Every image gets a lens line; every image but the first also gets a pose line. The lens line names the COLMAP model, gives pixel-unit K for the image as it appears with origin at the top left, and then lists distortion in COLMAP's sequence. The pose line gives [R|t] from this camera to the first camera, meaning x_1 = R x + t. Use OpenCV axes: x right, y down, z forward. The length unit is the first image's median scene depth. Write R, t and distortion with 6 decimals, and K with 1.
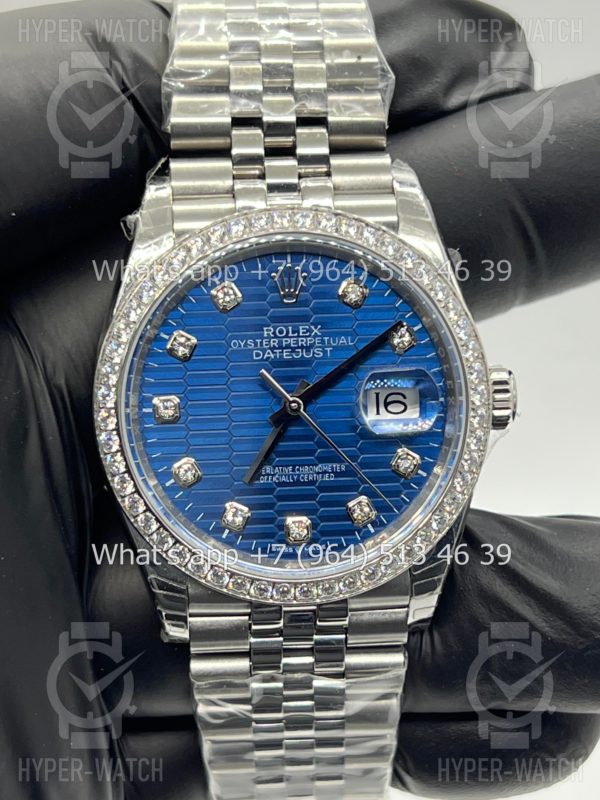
lens RADIAL K [[1839.4, 0, 312.2], [0, 1839.4, 425.3], [0, 0, 1]] dist [0.357144, 0.000000]
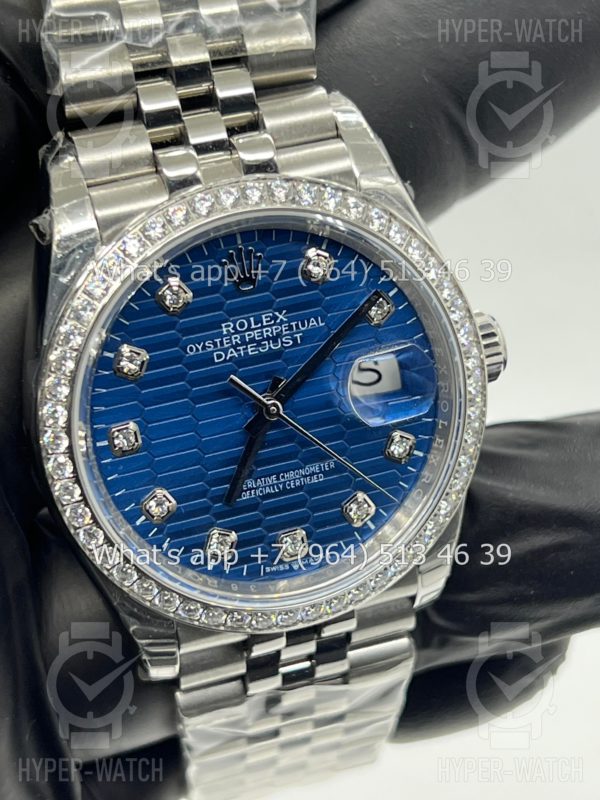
lens RADIAL K [[1839.4, 0, 301.5], [0, 1839.4, 409.6], [0, 0, 1]] dist [0.357144, 0.000000]
pose [[0.967979, -0.174260, 0.180692, -0.149603], [0.137913, 0.970605, 0.197246, -0.175613], [-0.209753, -0.166010, 0.963558, 0.170347]]
